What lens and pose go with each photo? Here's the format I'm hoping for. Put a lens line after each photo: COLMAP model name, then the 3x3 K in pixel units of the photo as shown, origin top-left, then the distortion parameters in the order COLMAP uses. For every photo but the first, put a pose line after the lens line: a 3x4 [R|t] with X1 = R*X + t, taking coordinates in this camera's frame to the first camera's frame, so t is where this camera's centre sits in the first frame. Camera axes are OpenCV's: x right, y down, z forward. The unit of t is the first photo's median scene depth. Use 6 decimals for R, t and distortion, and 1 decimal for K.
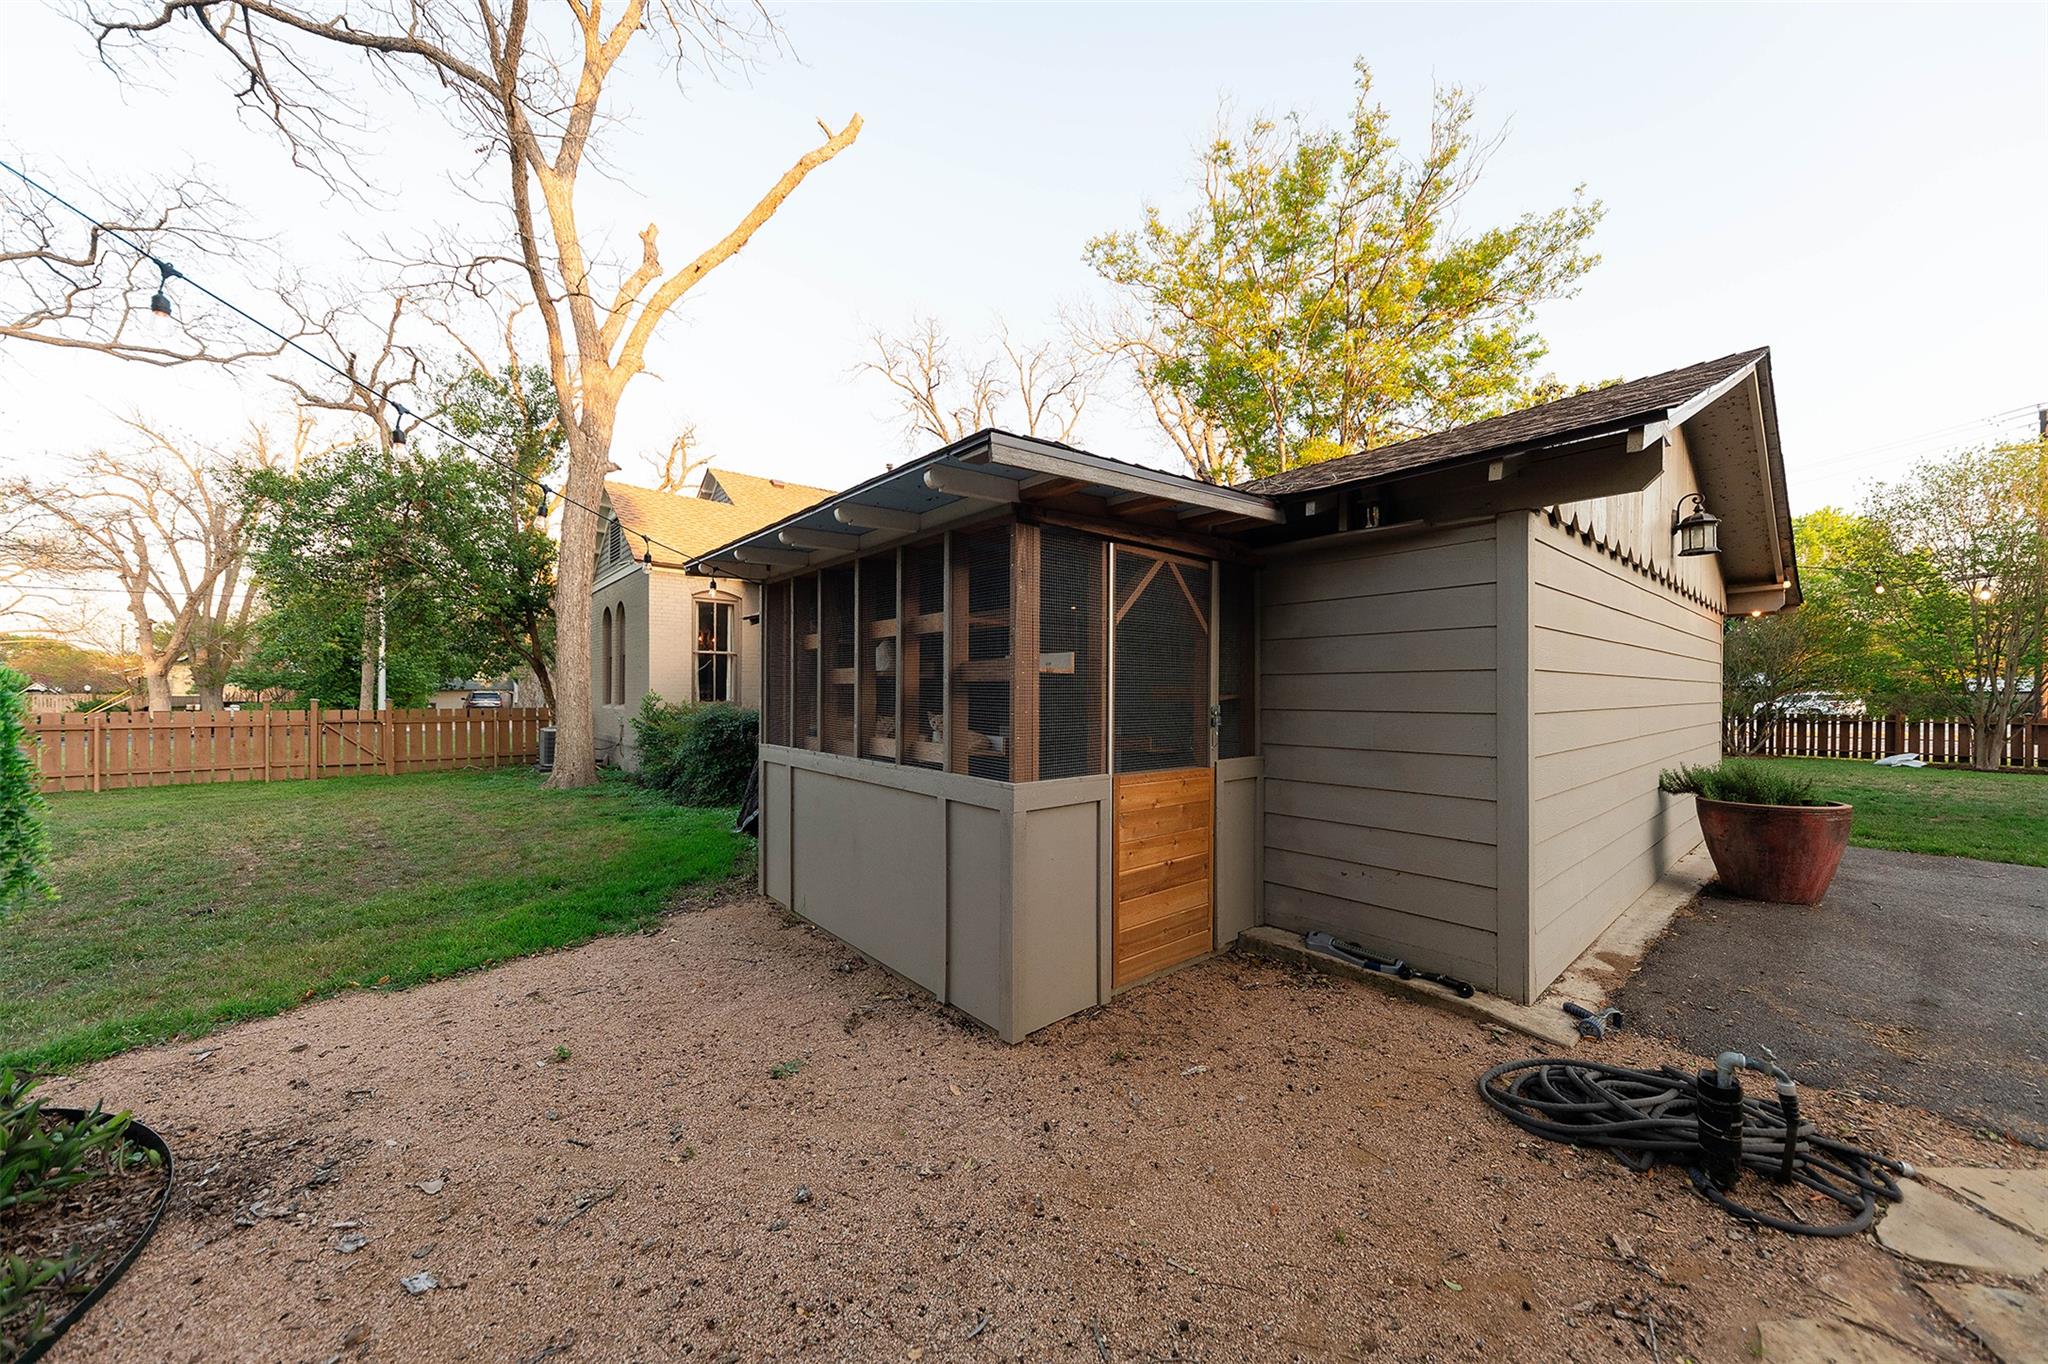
lens RADIAL K [[731.7, 0, 1032.3], [0, 731.7, 709.4], [0, 0, 1]] dist [0.010838, -0.003256]
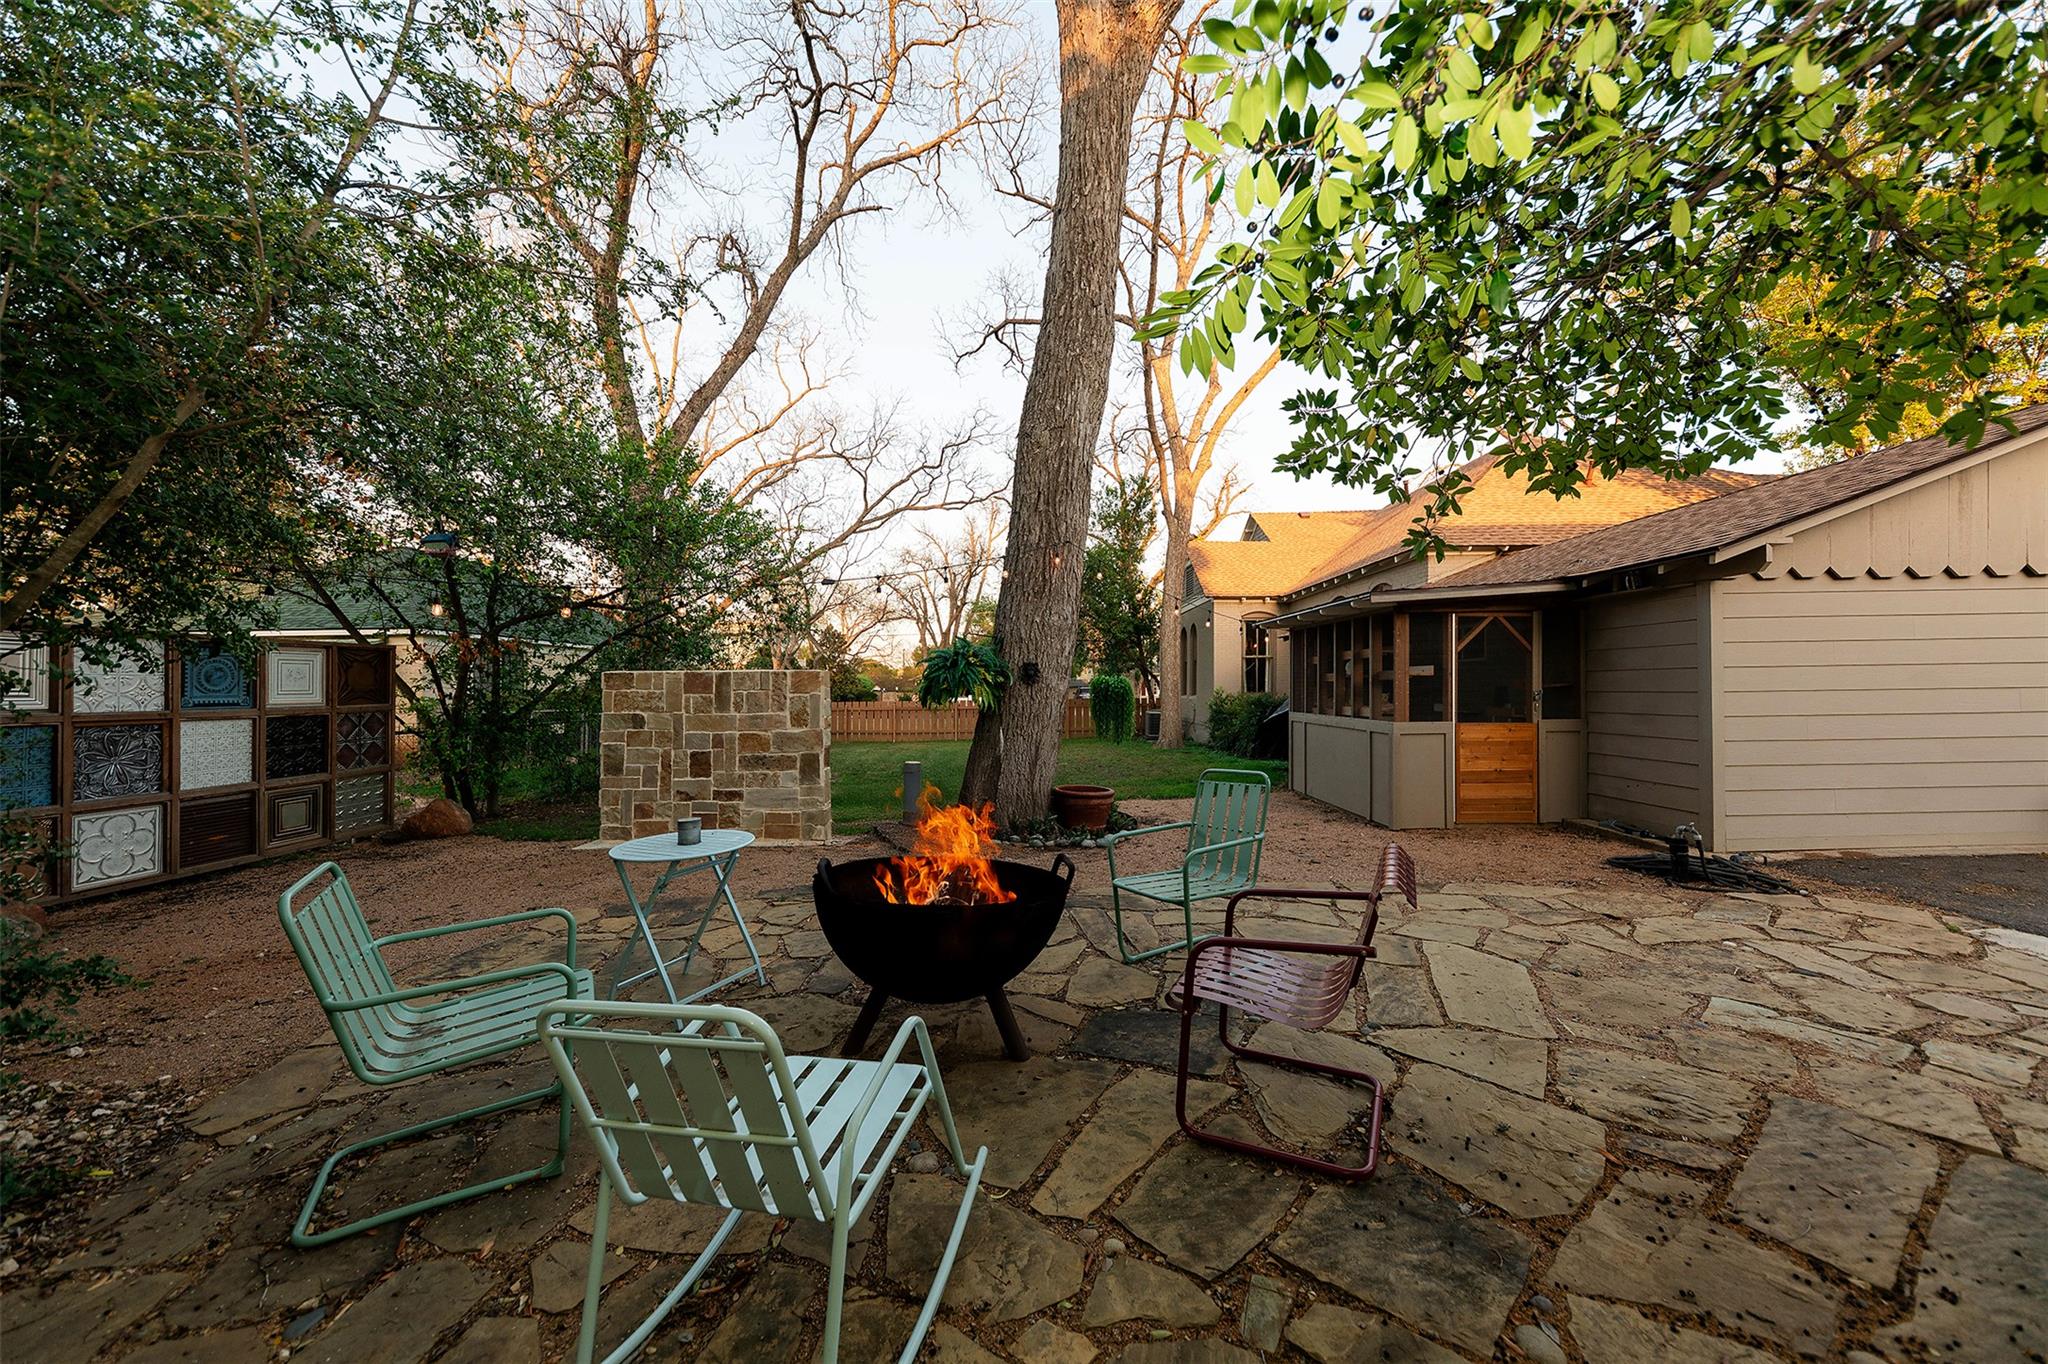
lens RADIAL K [[731.7, 0, 1017.3], [0, 731.7, 692.9], [0, 0, 1]] dist [0.010838, -0.003256]
pose [[0.755780, -0.007598, -0.654782, 0.452834], [-0.001054, 0.999917, -0.012820, 0.027173], [0.654825, 0.010379, 0.755709, -1.198047]]
